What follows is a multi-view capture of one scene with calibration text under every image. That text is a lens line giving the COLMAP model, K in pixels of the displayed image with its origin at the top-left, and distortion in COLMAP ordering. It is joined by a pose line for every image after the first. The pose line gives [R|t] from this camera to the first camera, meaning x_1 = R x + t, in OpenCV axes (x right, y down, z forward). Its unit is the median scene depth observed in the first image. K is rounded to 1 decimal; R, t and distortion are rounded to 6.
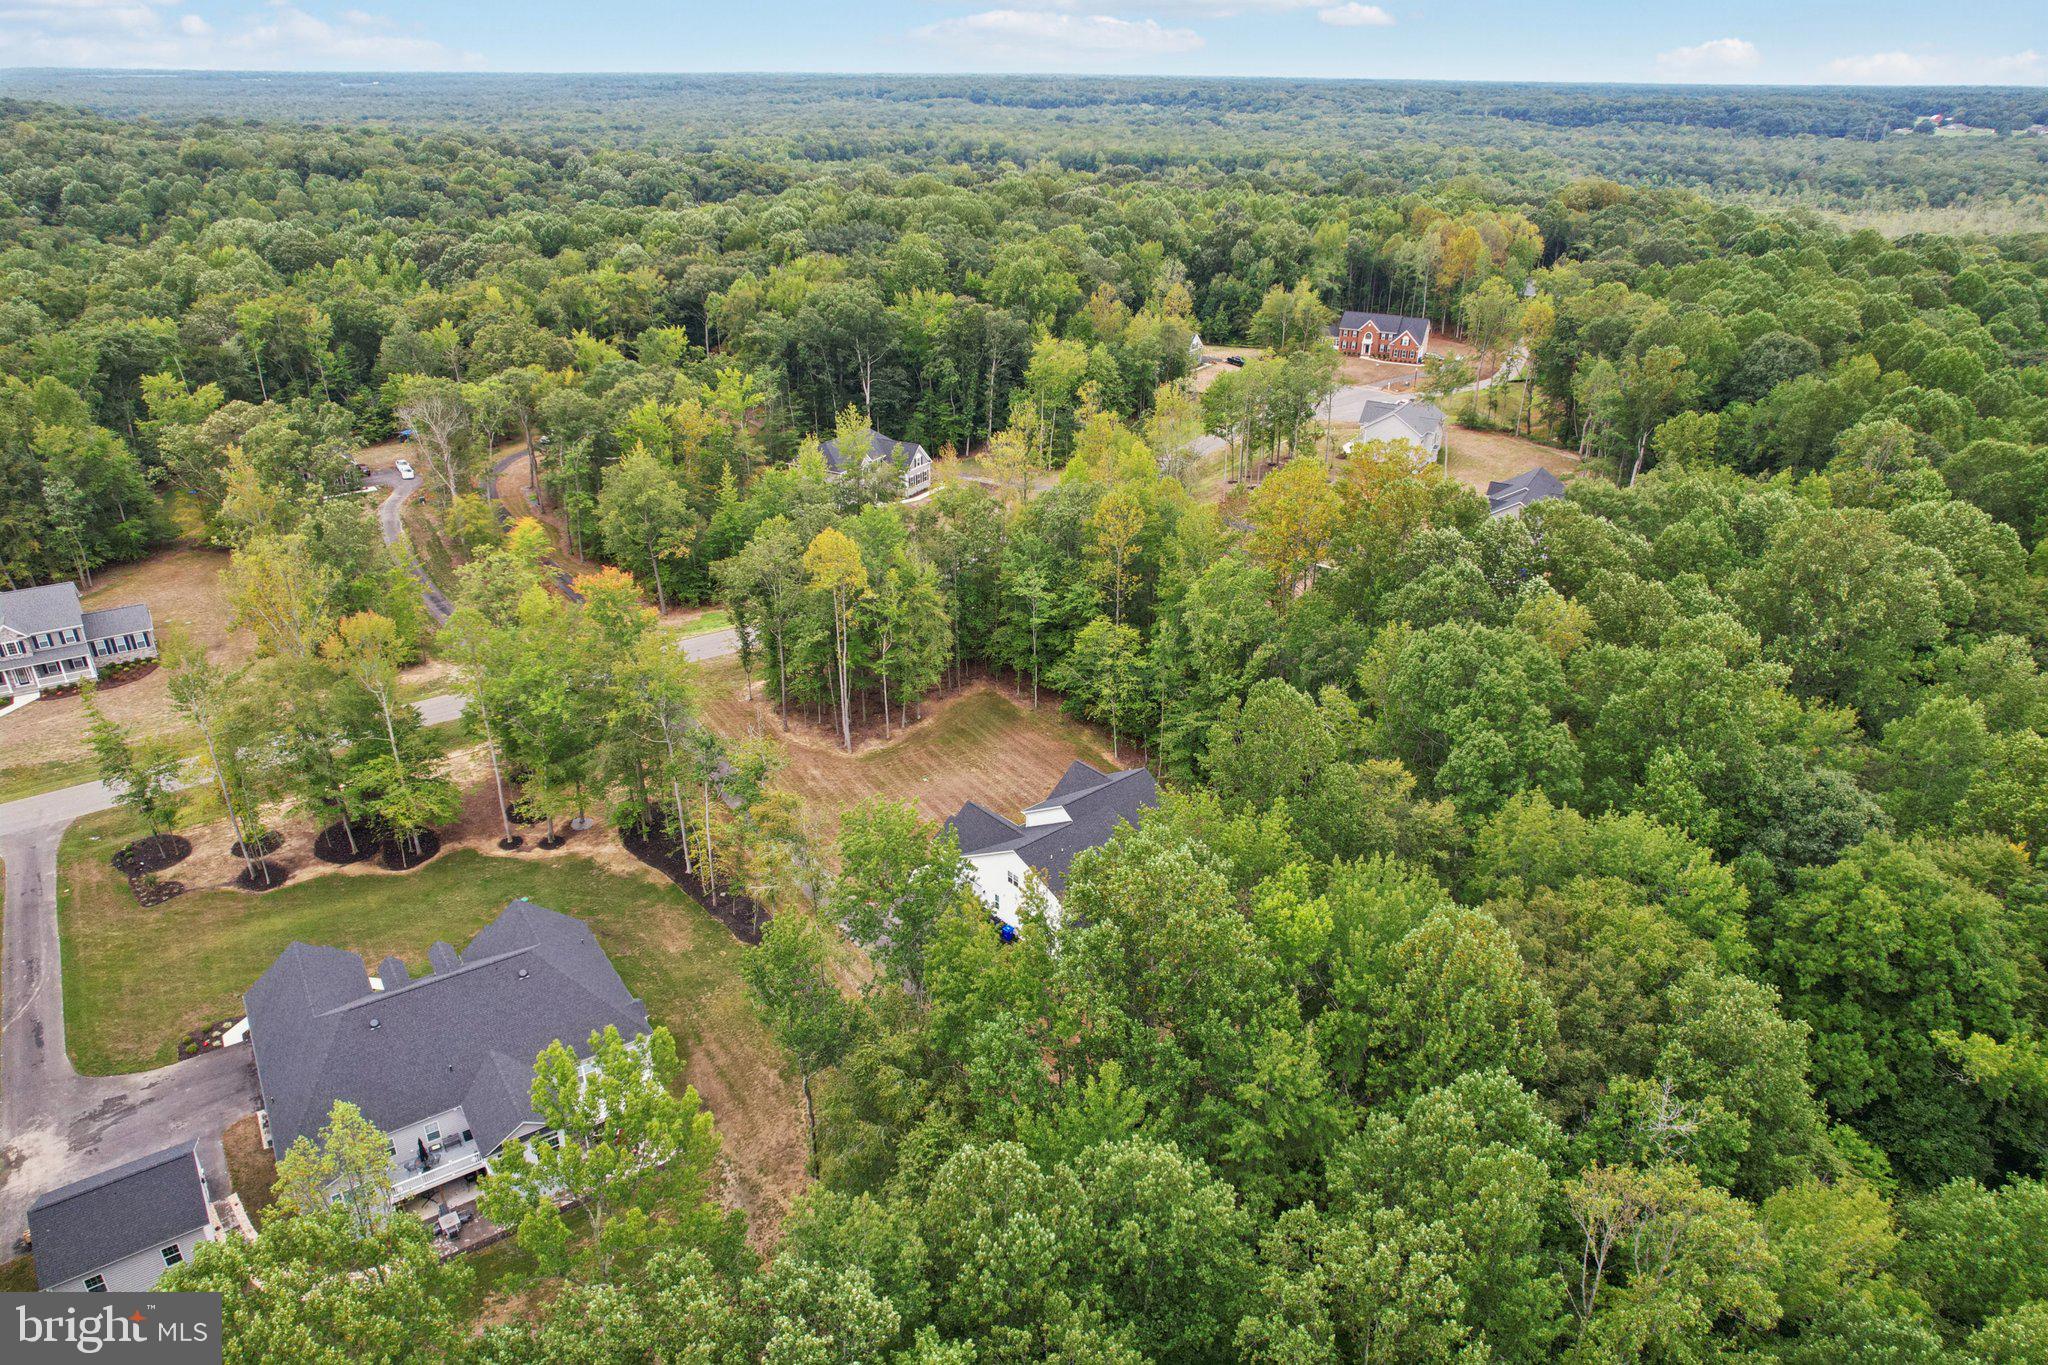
lens RADIAL K [[1305.9, 0, 1018.4], [0, 1305.9, 680.5], [0, 0, 1]] dist [-0.085177, 0.078505]
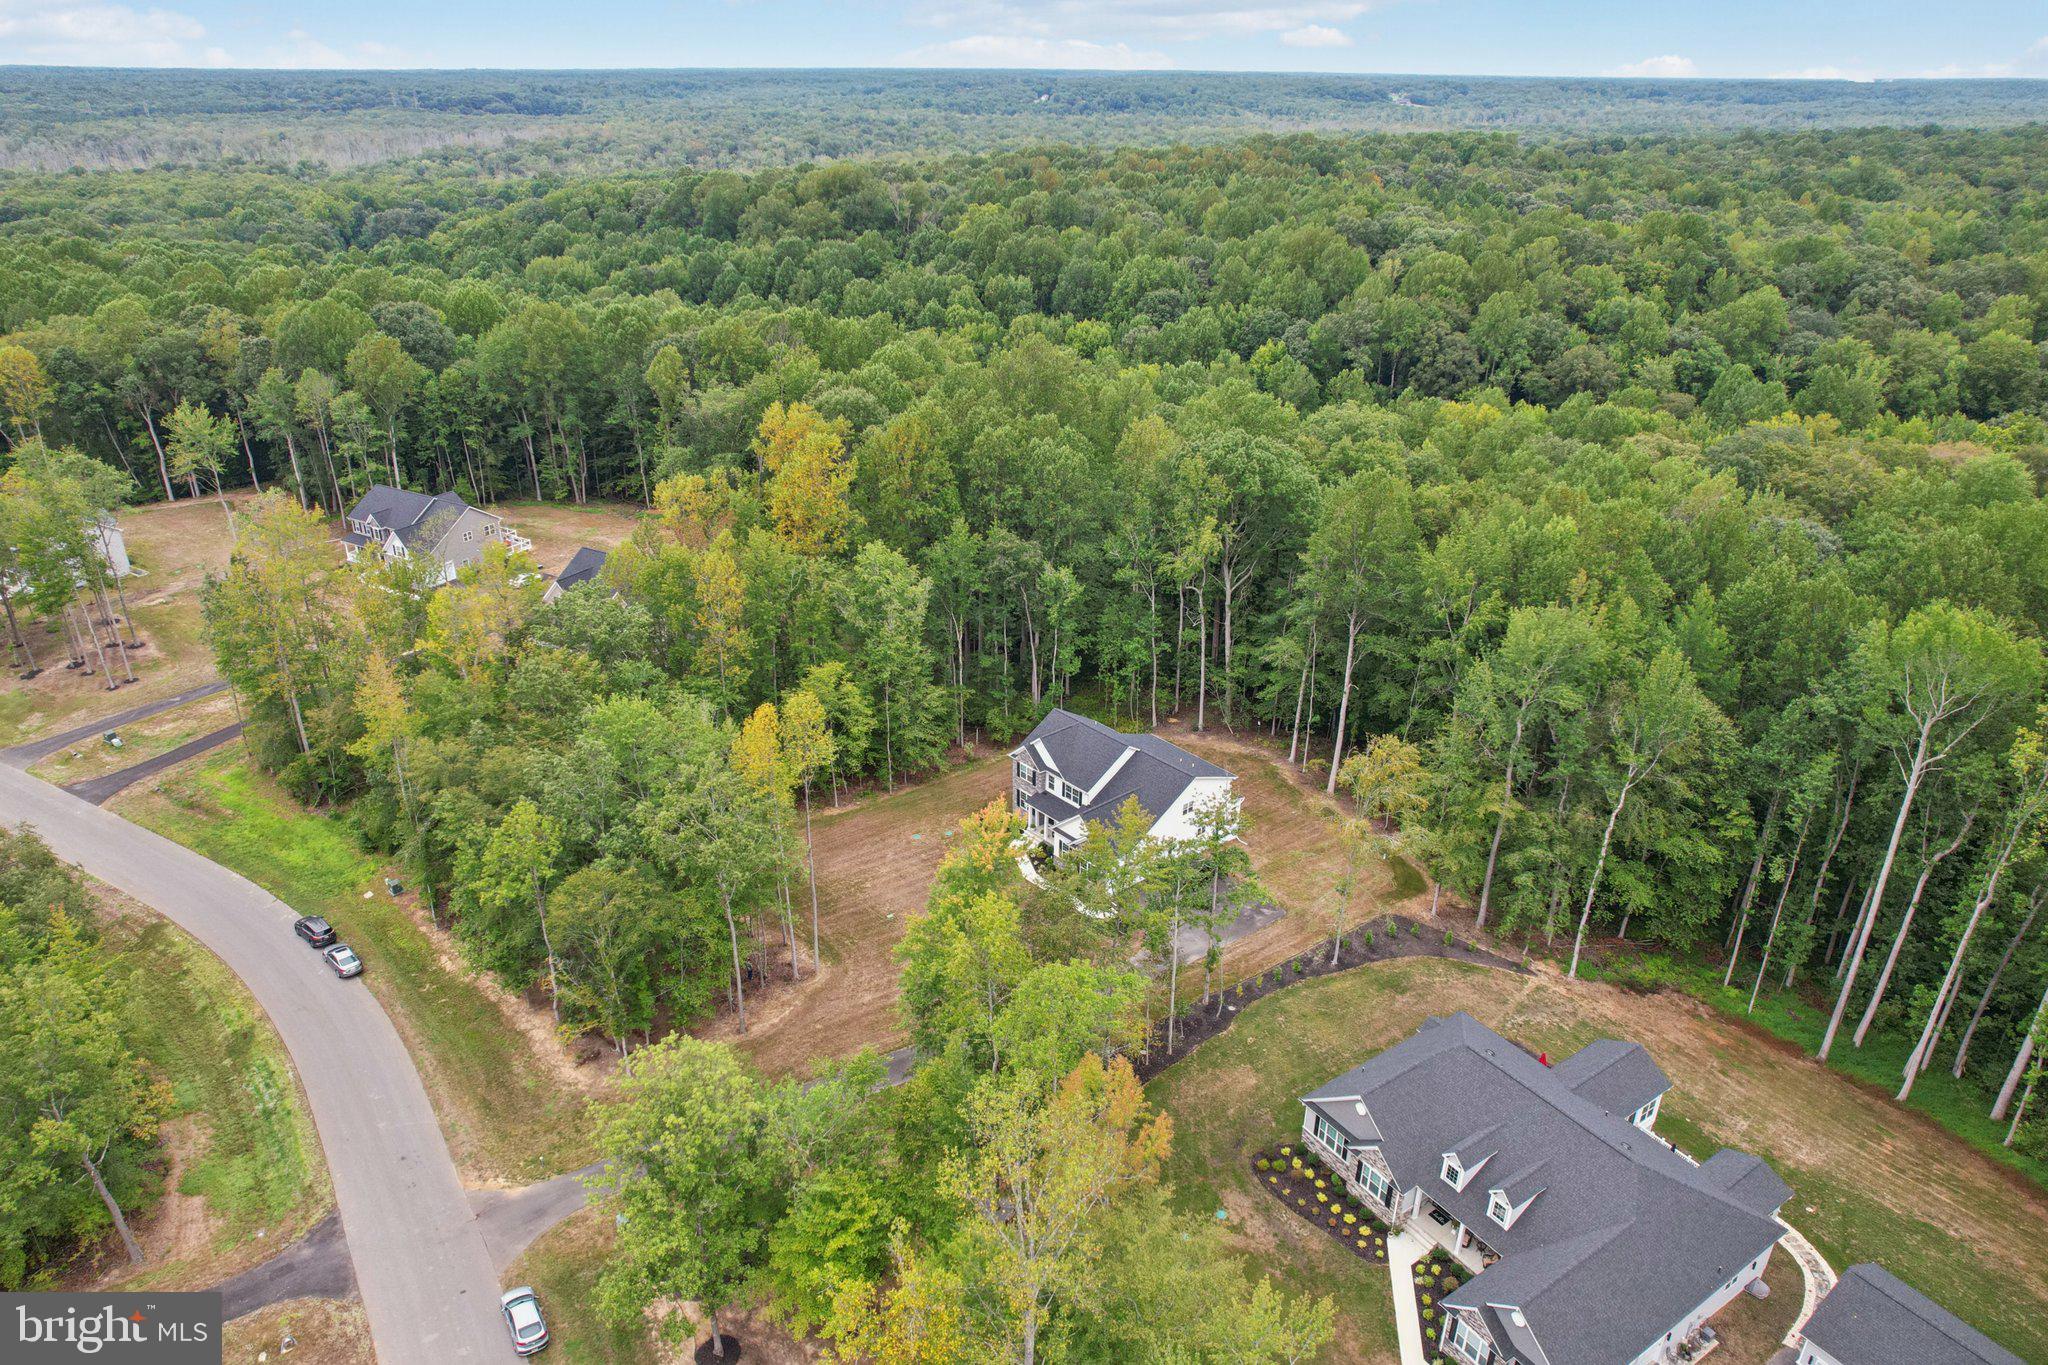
lens RADIAL K [[1329.7, 0, 1016.0], [0, 1329.7, 678.4], [0, 0, 1]] dist [-0.091050, 0.088824]
pose [[0.007453, -0.430740, 0.902445, -0.489050], [0.423113, 0.819061, 0.387446, -0.217171], [-0.906046, 0.378949, 0.188356, 0.452370]]
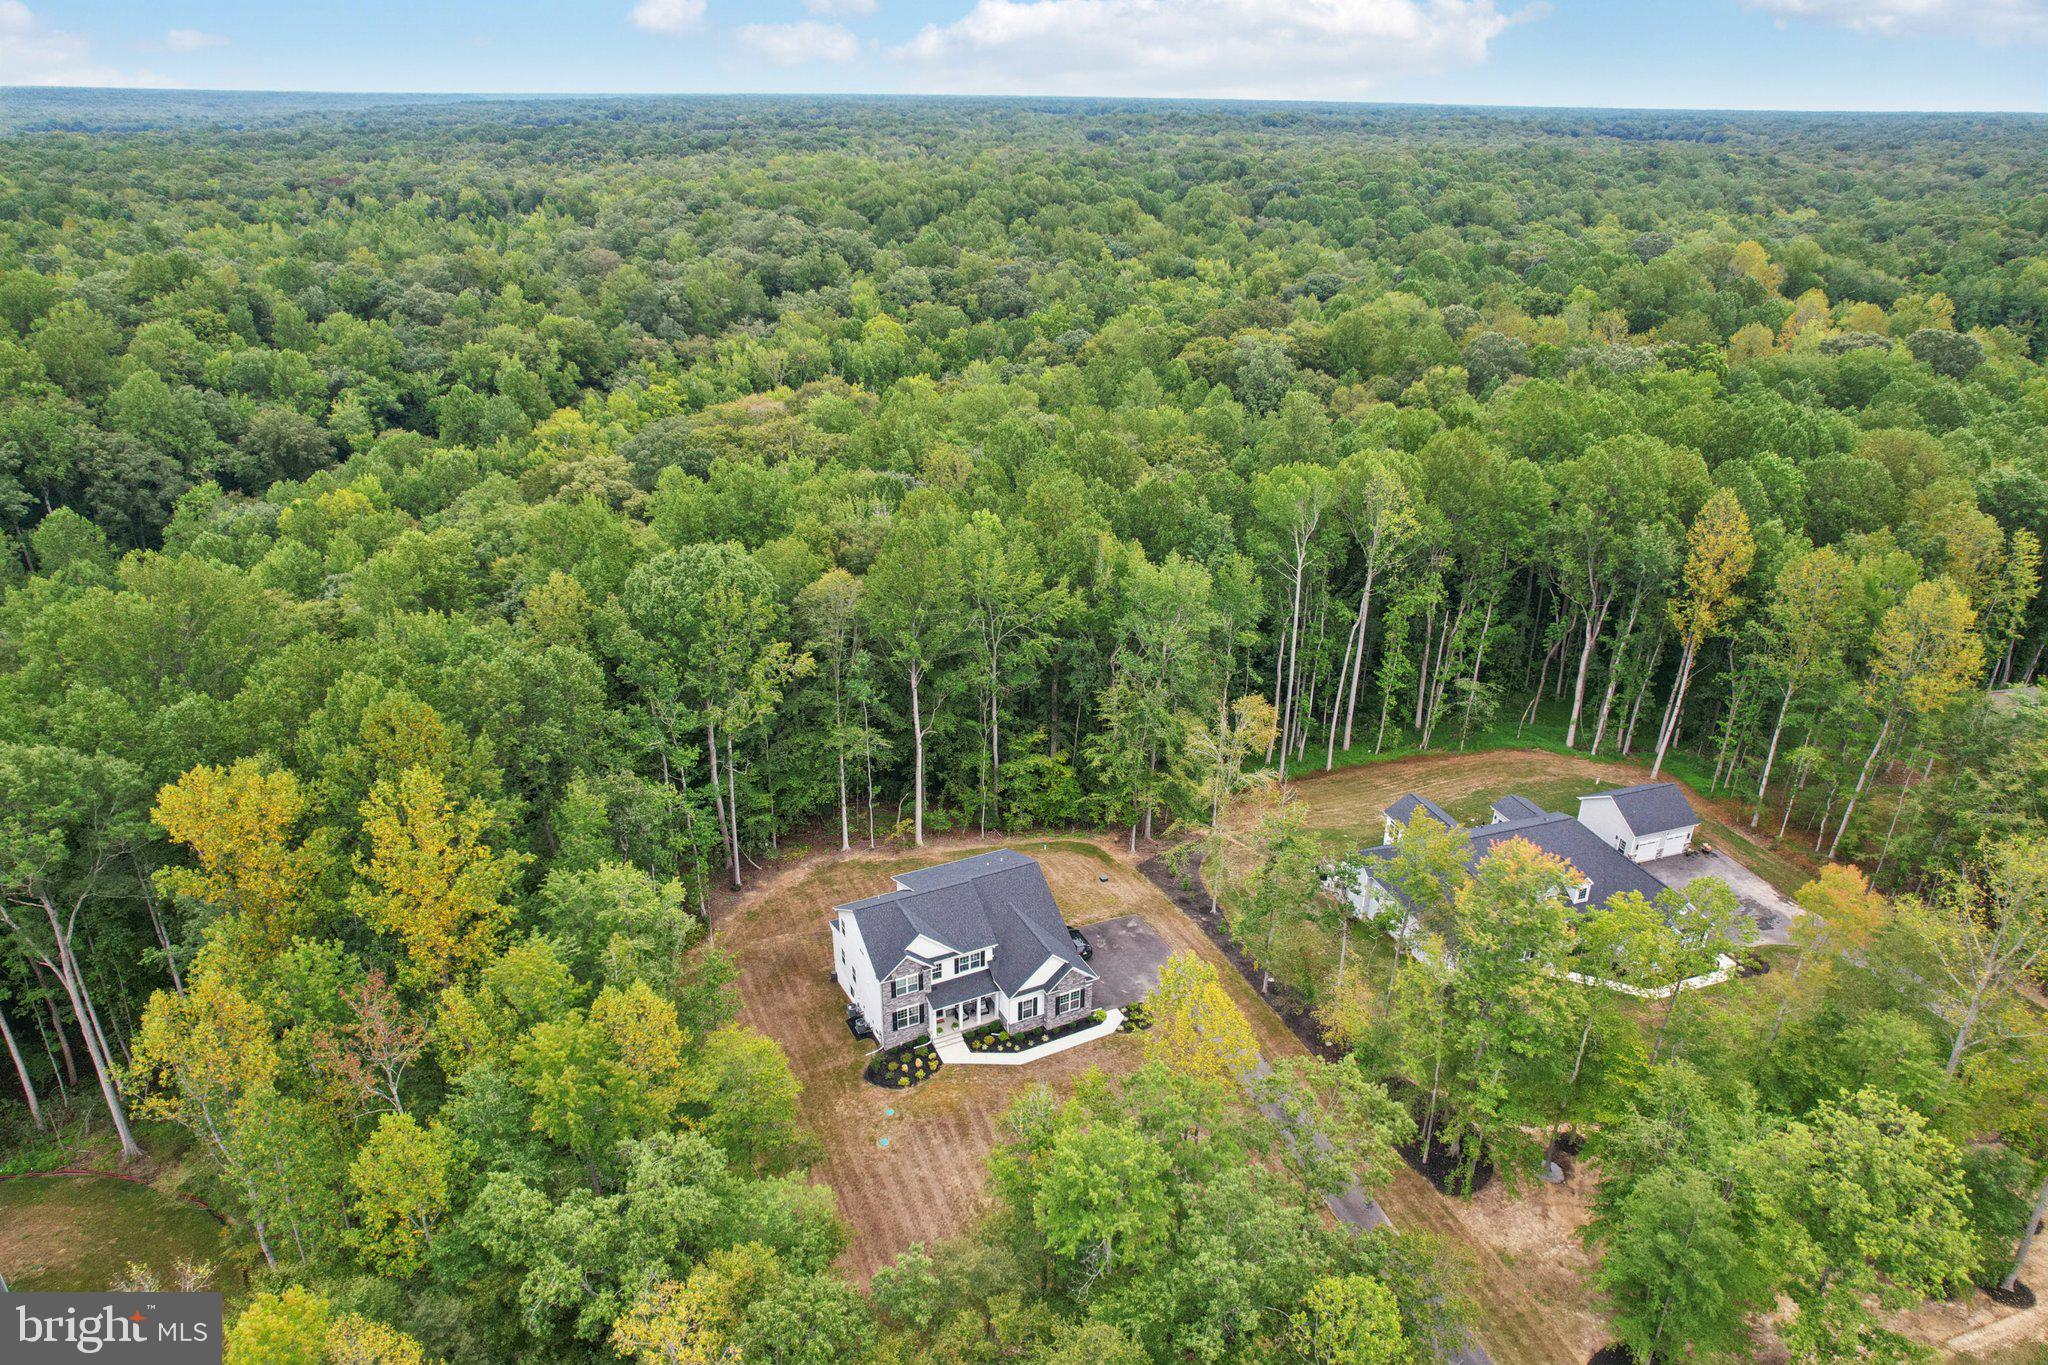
lens RADIAL K [[1306.1, 0, 1023.5], [0, 1306.1, 685.9], [0, 0, 1]] dist [-0.070836, 0.065232]
pose [[-0.965450, -0.123921, 0.229238, -0.108707], [0.096130, 0.648284, 0.755306, -0.378527], [-0.242209, 0.751247, -0.613973, 0.776518]]
